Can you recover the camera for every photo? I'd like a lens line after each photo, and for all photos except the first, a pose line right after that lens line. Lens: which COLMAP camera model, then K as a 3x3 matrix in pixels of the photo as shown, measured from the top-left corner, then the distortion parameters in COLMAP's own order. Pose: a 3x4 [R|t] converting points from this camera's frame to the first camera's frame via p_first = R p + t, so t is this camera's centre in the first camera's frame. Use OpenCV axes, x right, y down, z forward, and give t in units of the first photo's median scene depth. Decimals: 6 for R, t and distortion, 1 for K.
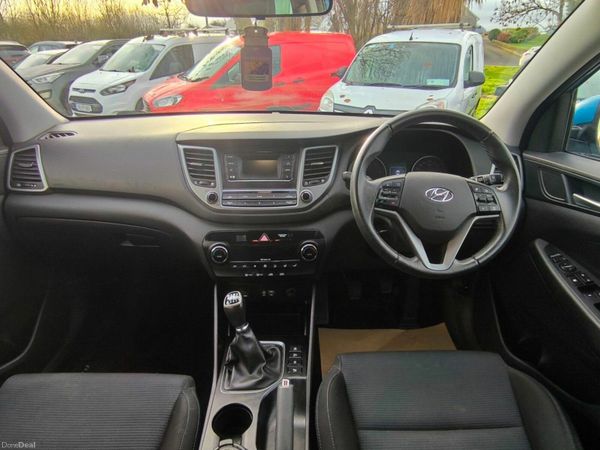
lens RADIAL K [[362.0, 0, 300.0], [0, 362.0, 225.0], [0, 0, 1]] dist [-0.006619, 0.000742]
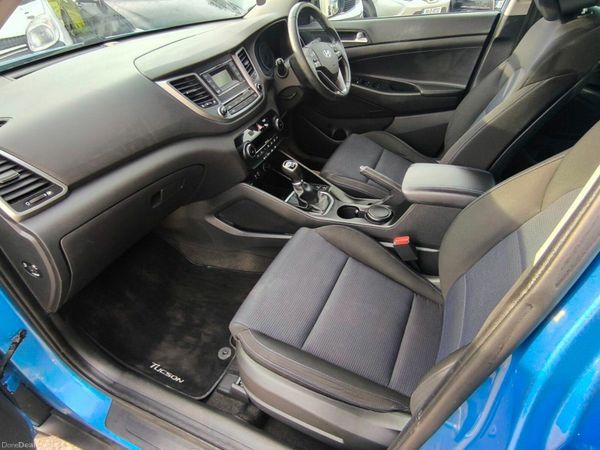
lens RADIAL K [[362.0, 0, 300.0], [0, 362.0, 225.0], [0, 0, 1]] dist [-0.006619, 0.000742]
pose [[0.430696, -0.582152, 0.689637, -1.124170], [0.426400, 0.804737, 0.413015, -0.153841], [-0.795414, 0.116177, 0.594827, 0.145370]]
